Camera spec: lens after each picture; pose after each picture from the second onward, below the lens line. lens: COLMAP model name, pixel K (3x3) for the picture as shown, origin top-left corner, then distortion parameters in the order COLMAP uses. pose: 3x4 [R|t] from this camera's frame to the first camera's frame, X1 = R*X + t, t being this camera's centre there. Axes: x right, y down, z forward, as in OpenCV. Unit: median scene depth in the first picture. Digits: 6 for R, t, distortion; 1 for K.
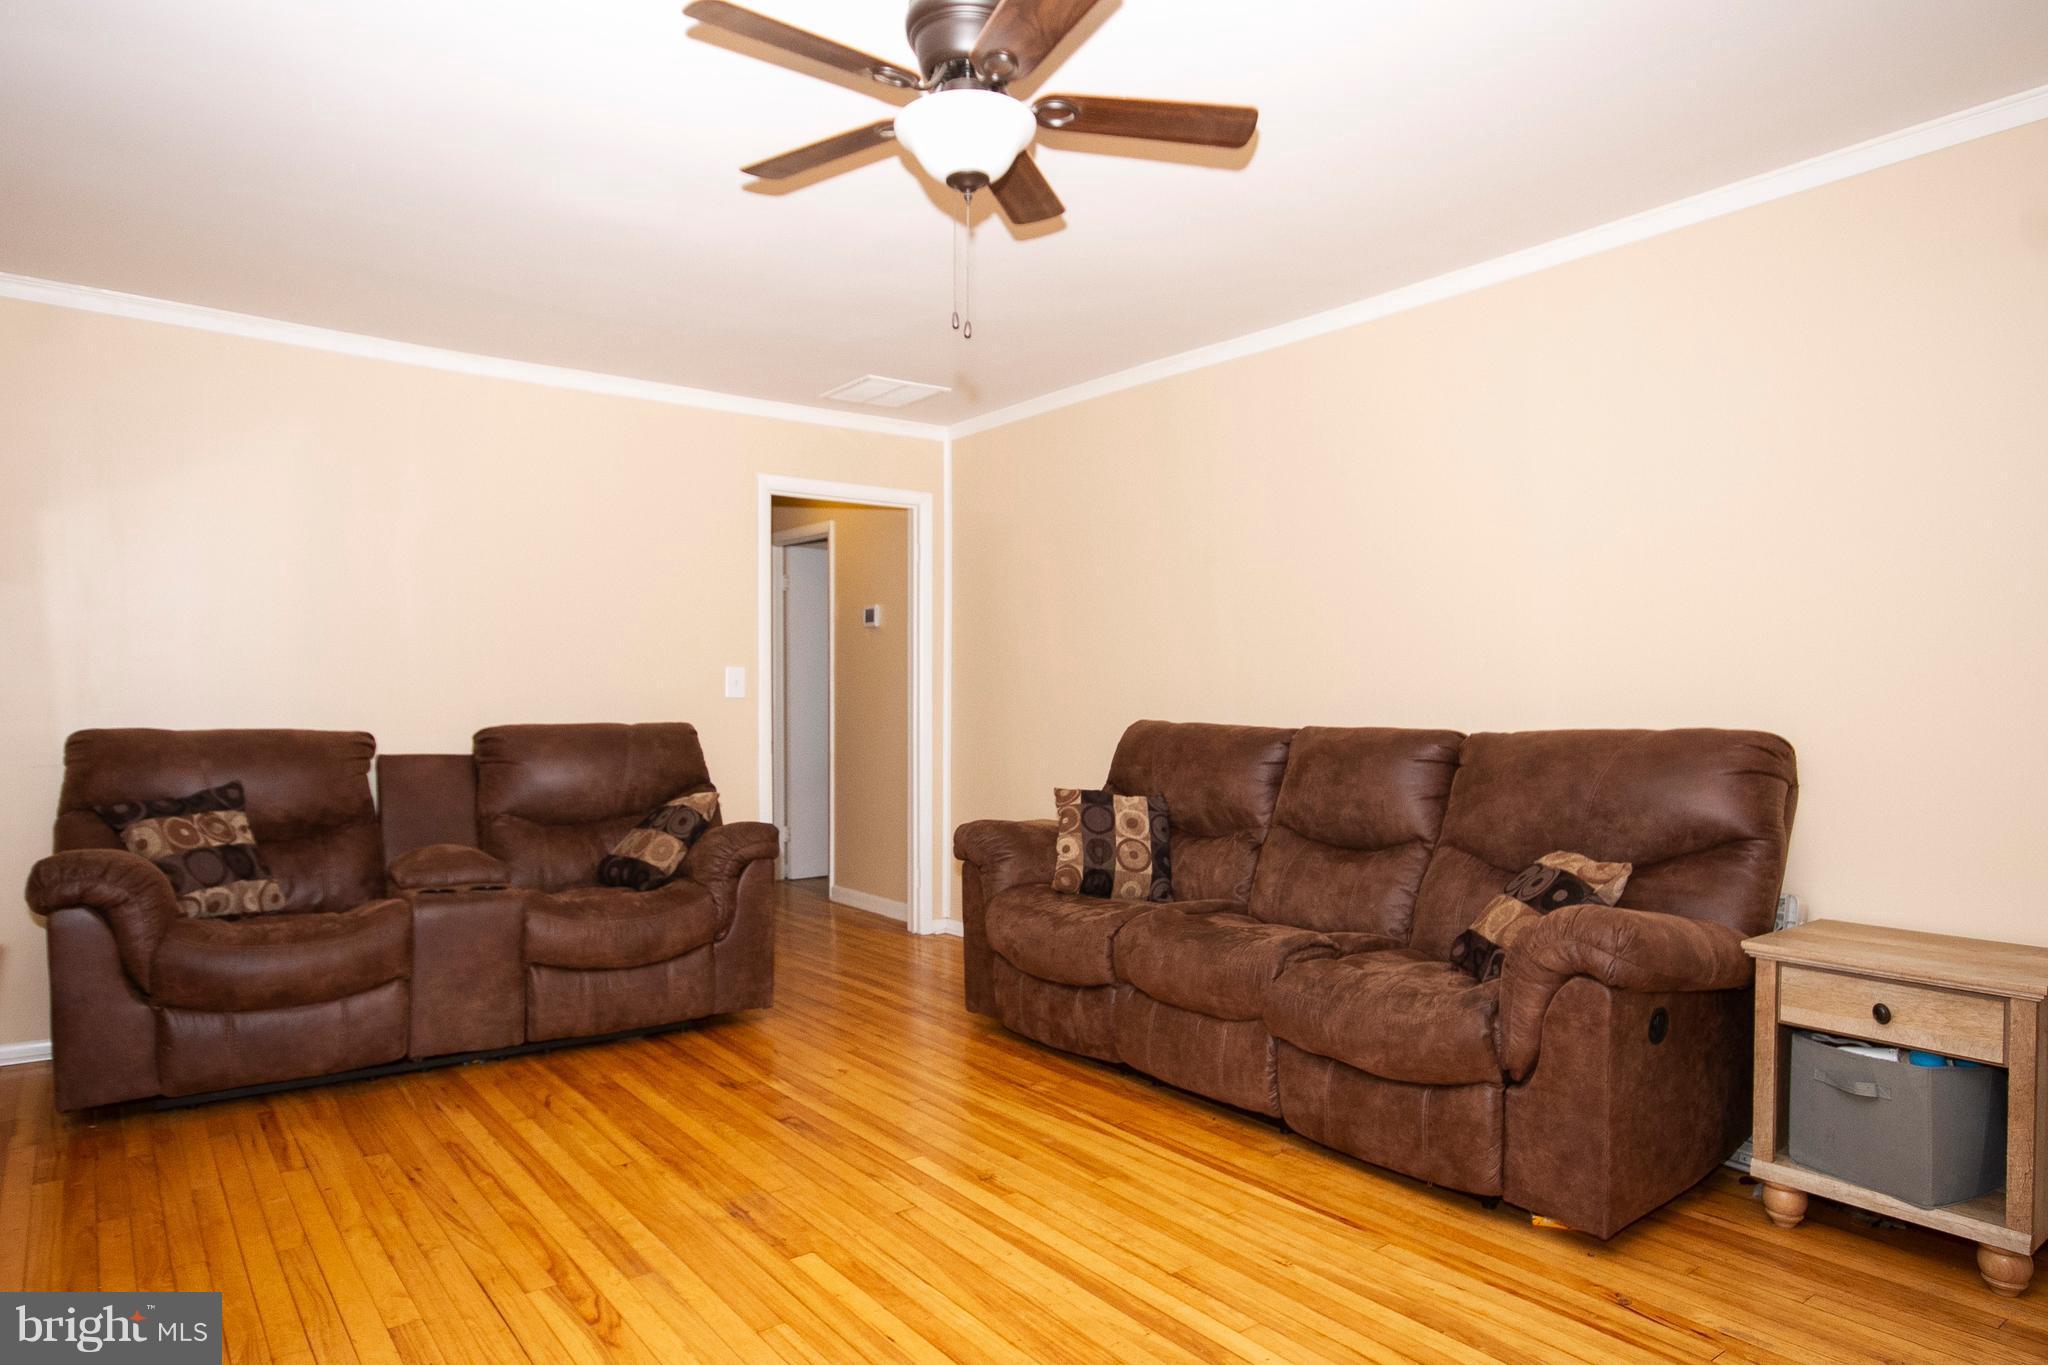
lens RADIAL K [[1212.9, 0, 1036.9], [0, 1212.9, 663.7], [0, 0, 1]] dist [-0.001793, 0.003327]
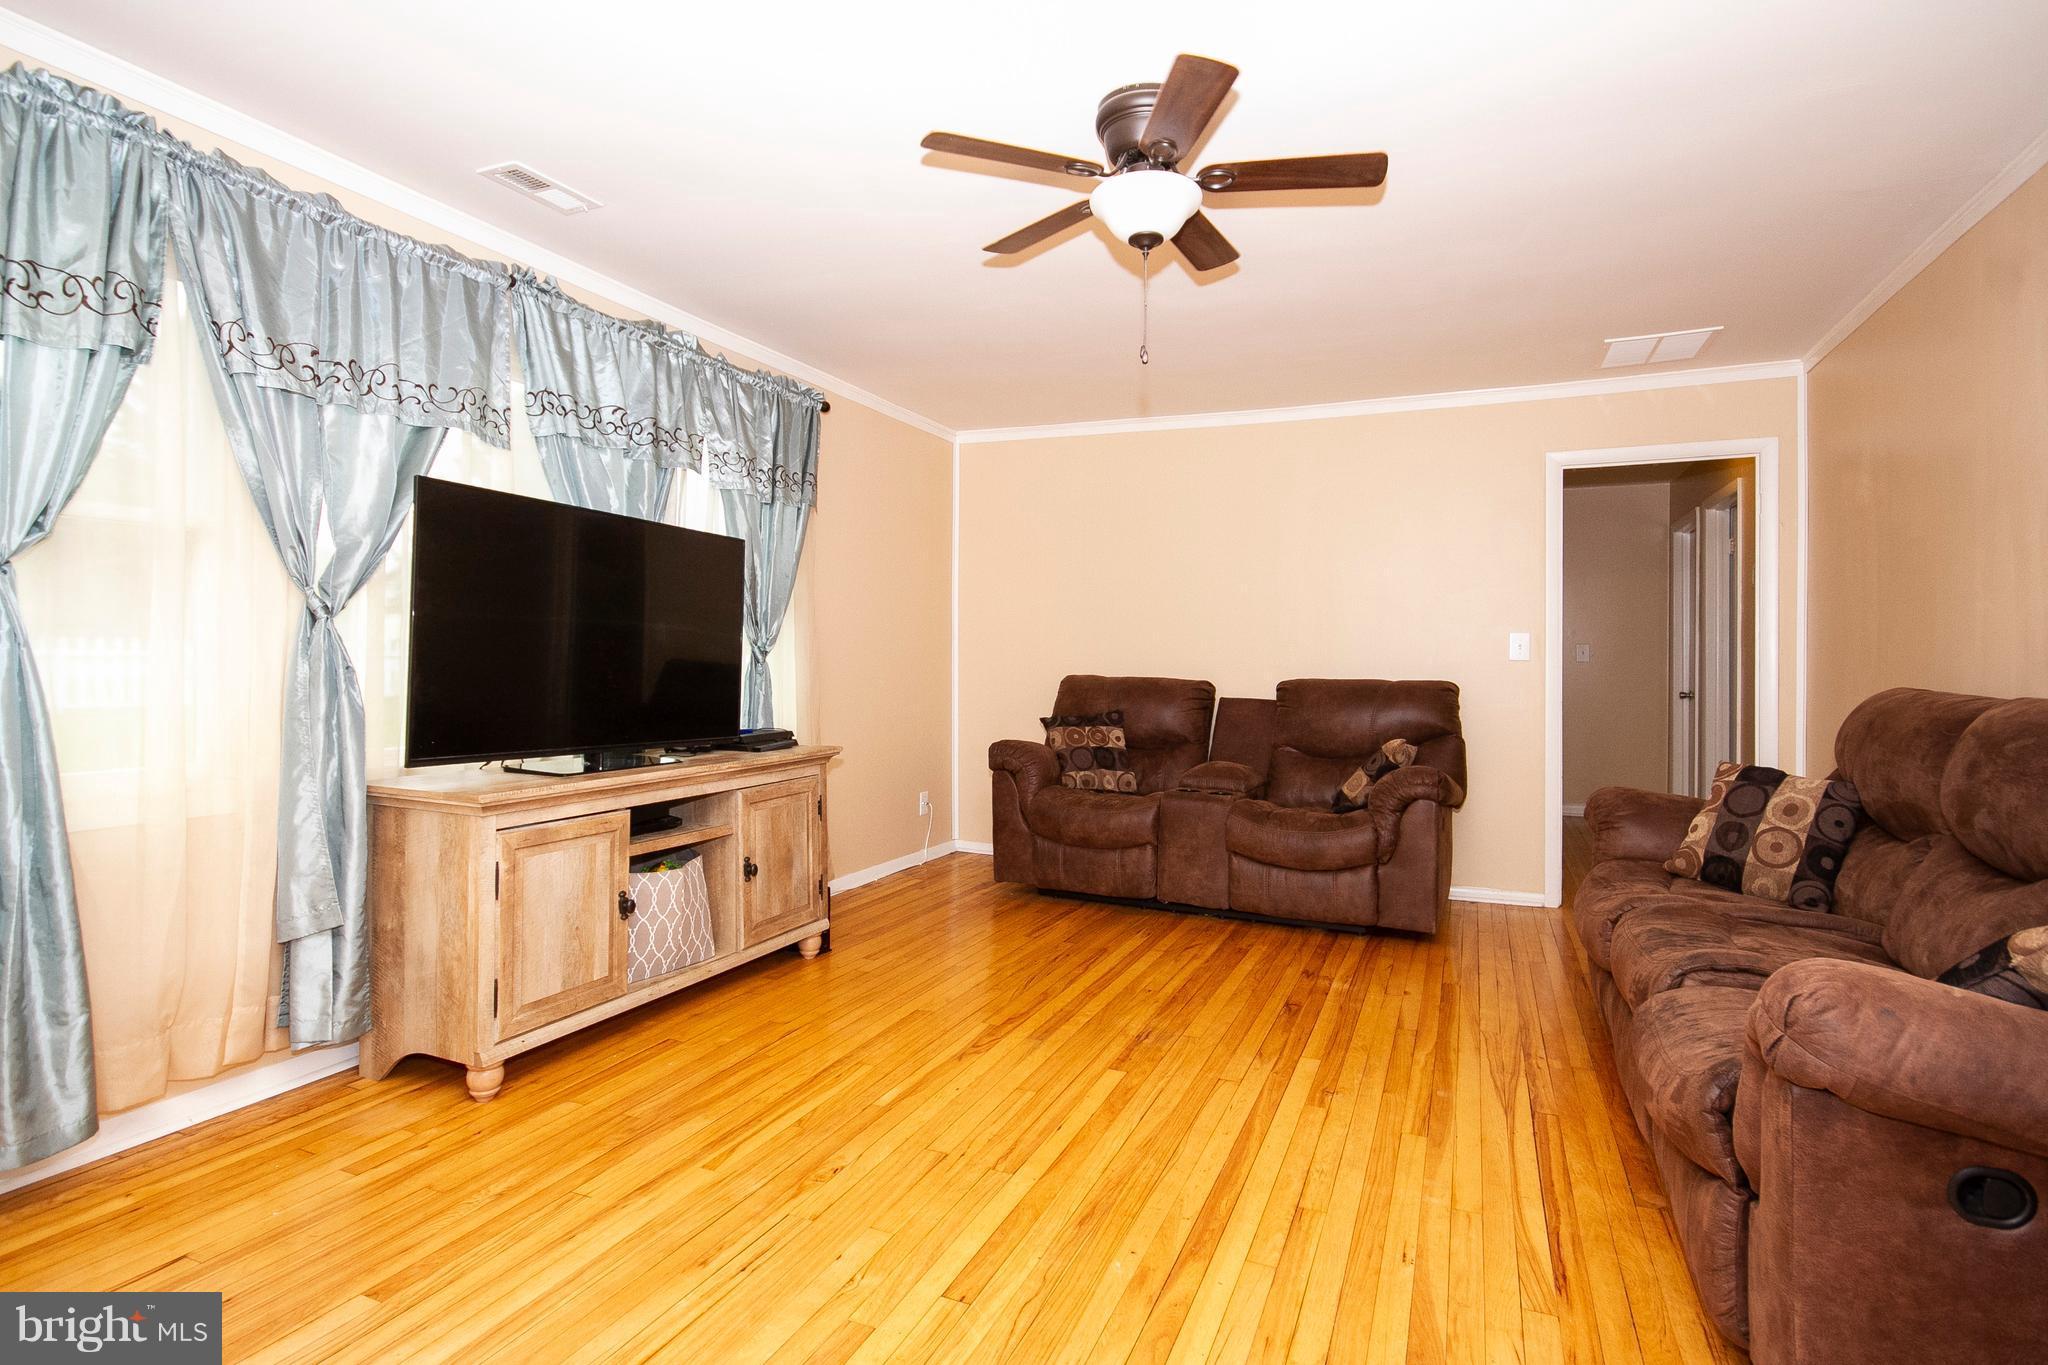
lens RADIAL K [[1045.2, 0, 1053.7], [0, 1045.2, 628.7], [0, 0, 1]] dist [-0.005060, -0.000159]
pose [[0.492020, -0.025807, -0.870201, 0.588308], [0.012341, 0.999667, -0.022669, 0.025100], [0.870497, 0.000414, 0.492174, 0.289503]]
